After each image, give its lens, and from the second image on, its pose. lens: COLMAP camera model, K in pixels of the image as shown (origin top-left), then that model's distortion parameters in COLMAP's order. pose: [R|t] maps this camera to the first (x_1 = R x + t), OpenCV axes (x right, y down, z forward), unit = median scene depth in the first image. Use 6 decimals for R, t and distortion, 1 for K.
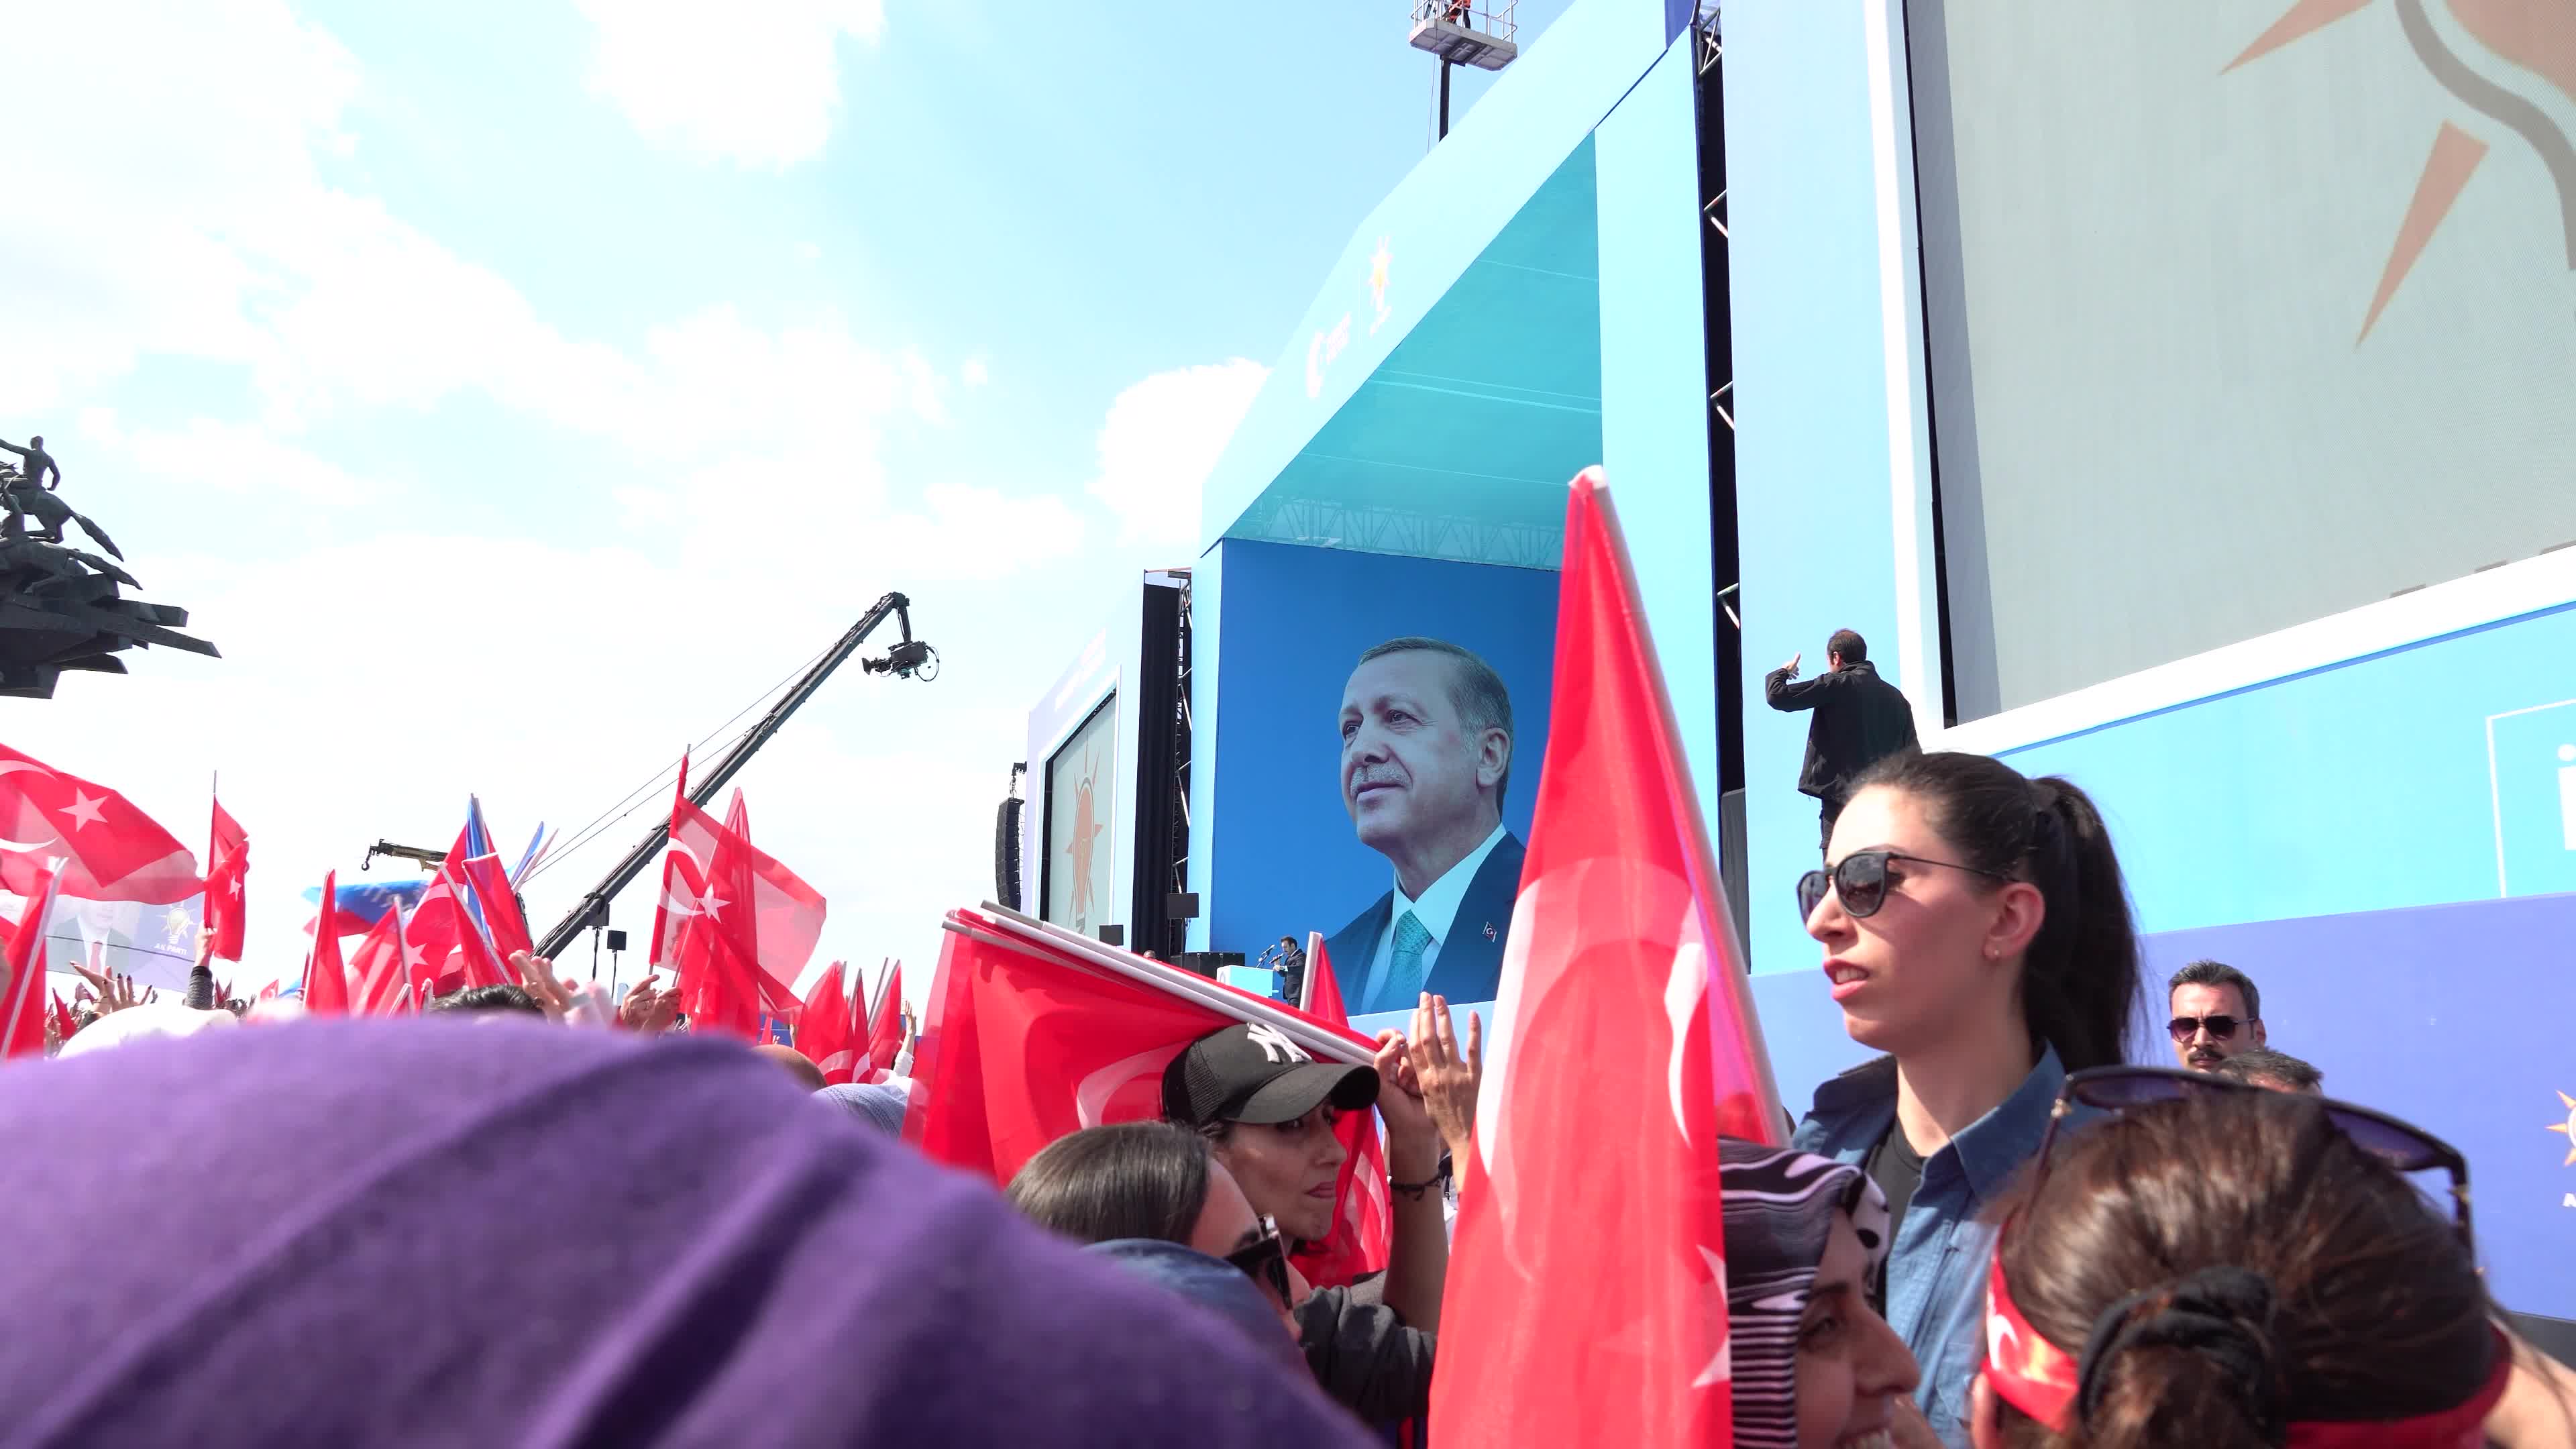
lens RADIAL K [[1910.8, 0, 1288.0], [0, 1910.8, 724.5], [0, 0, 1]] dist [0.001889, -0.002667]
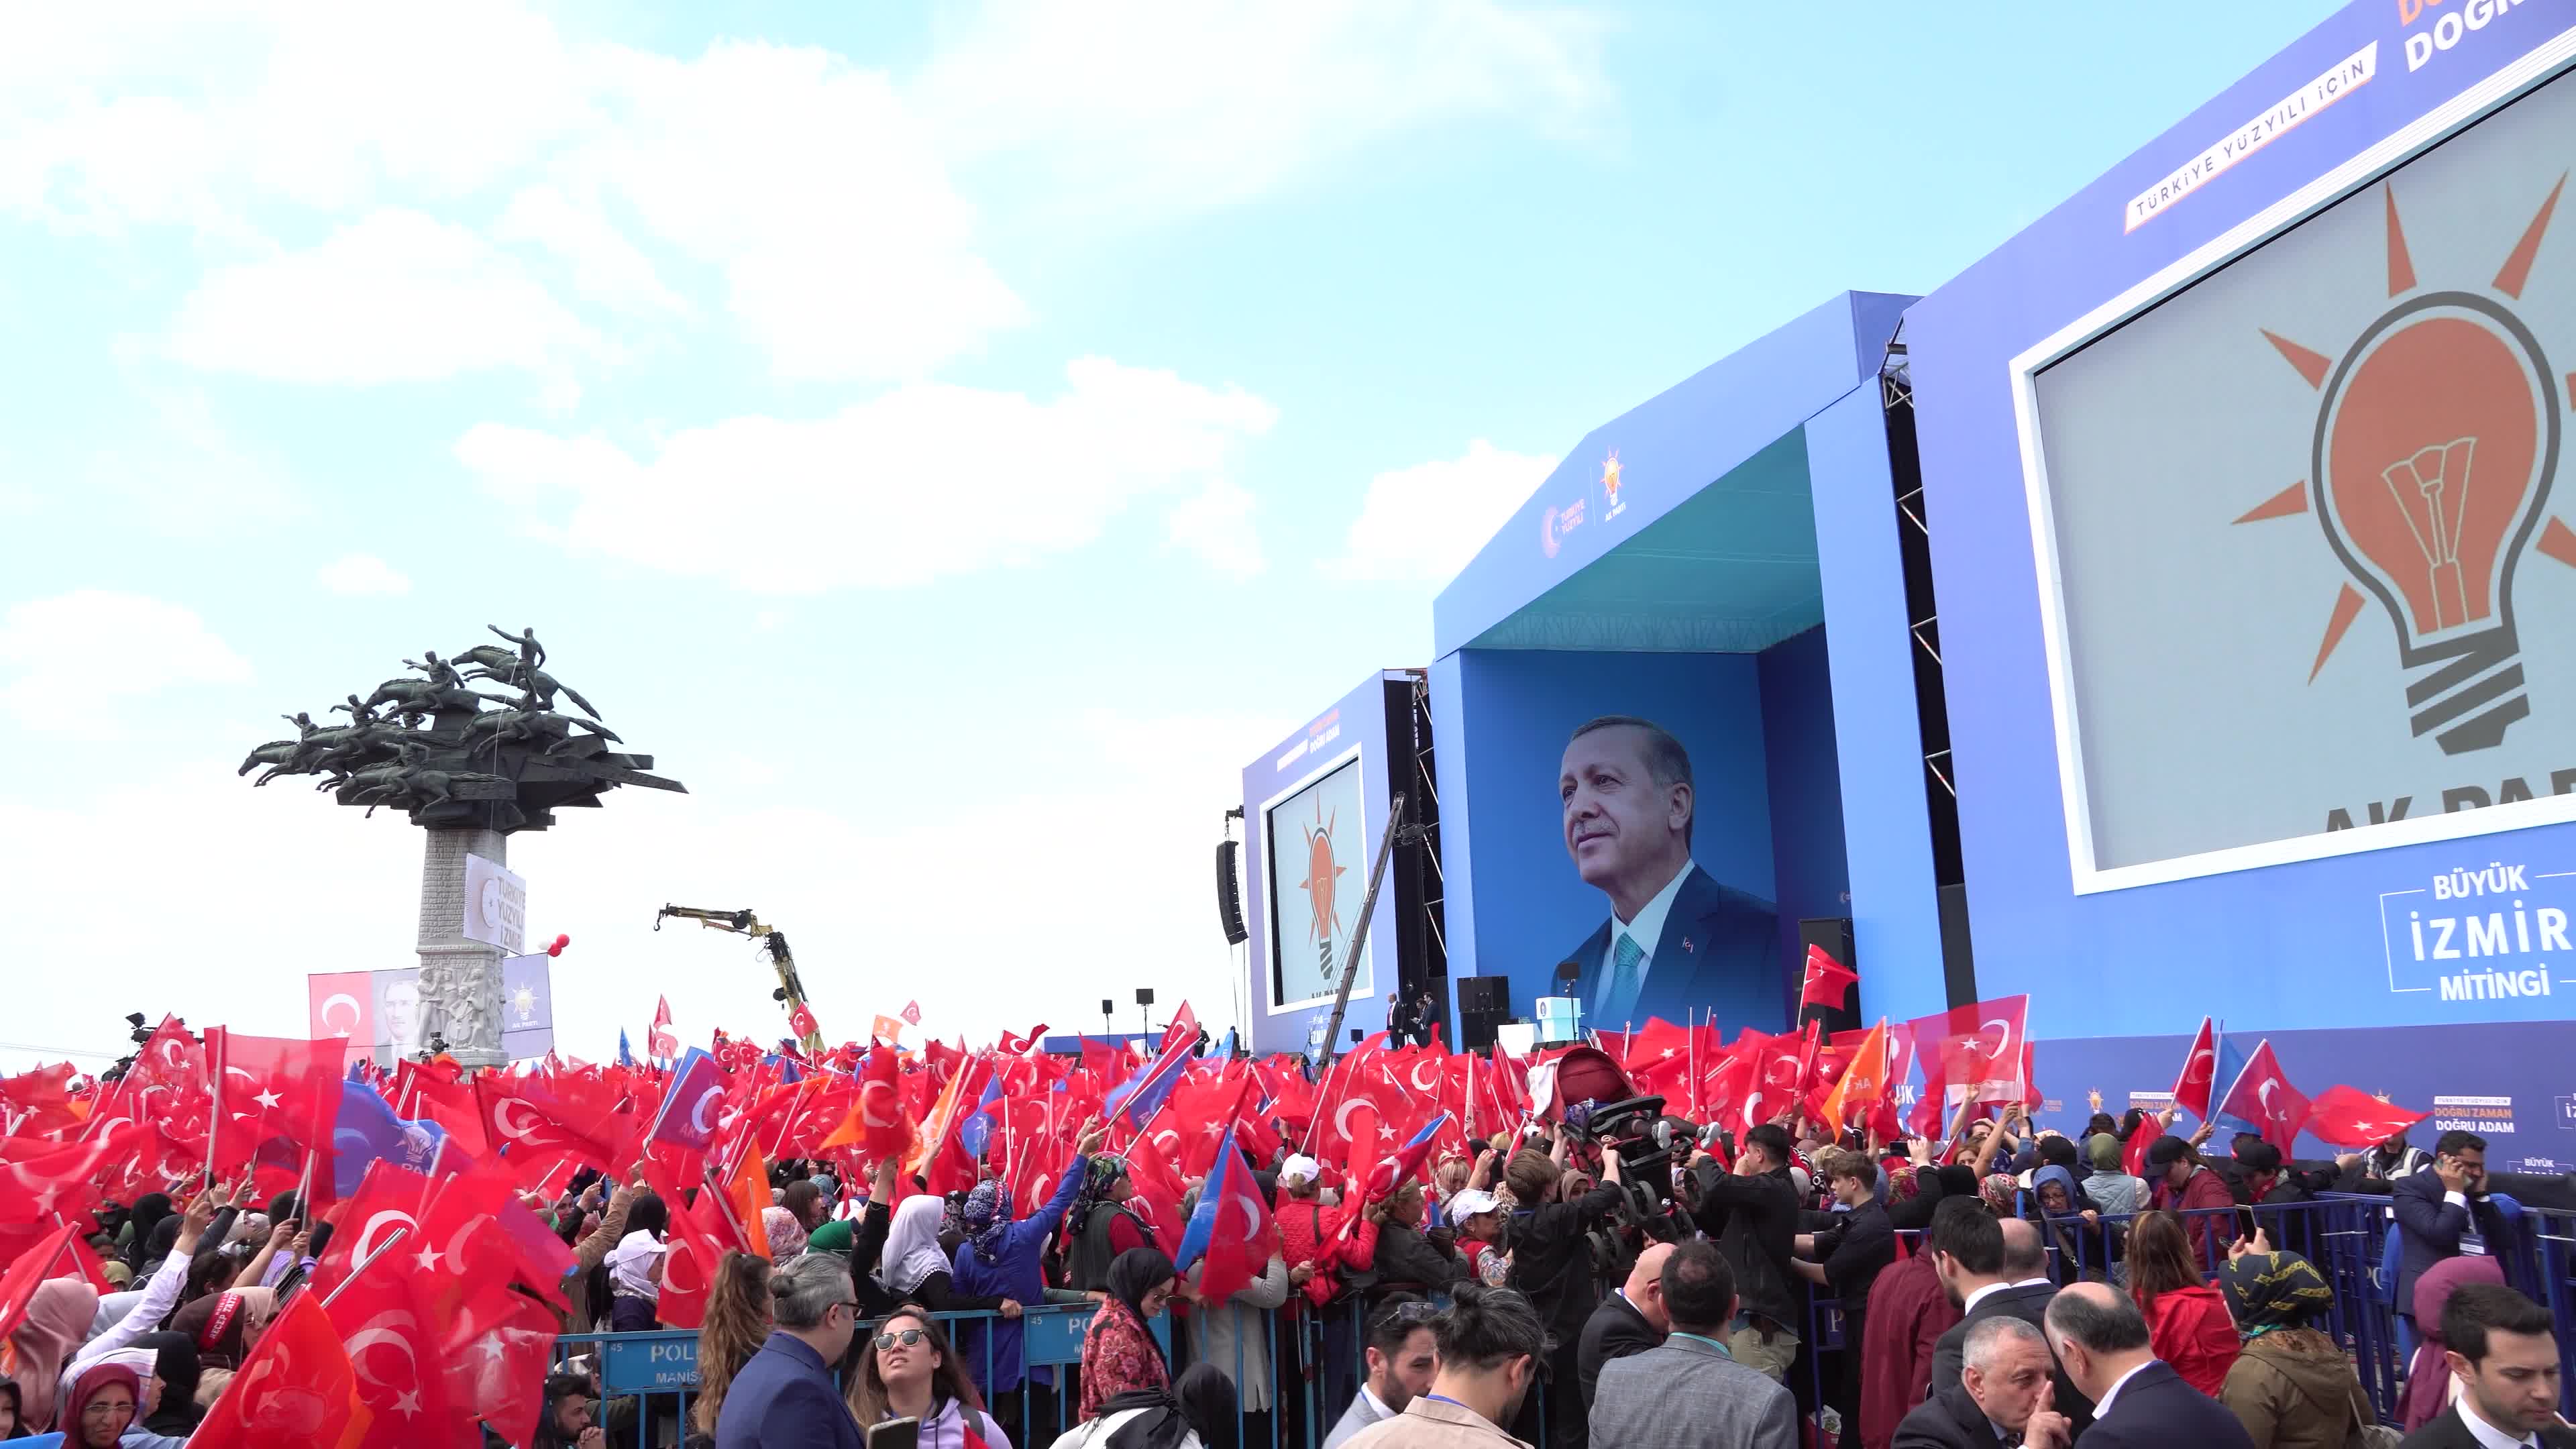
lens RADIAL K [[1932.7, 0, 1281.7], [0, 1932.7, 693.0], [0, 0, 1]] dist [-0.051235, 0.063359]
pose [[0.997878, -0.063342, -0.015078, -0.133731], [0.063333, 0.997992, -0.001065, -0.074267], [0.015115, 0.000108, 0.999886, -0.282936]]
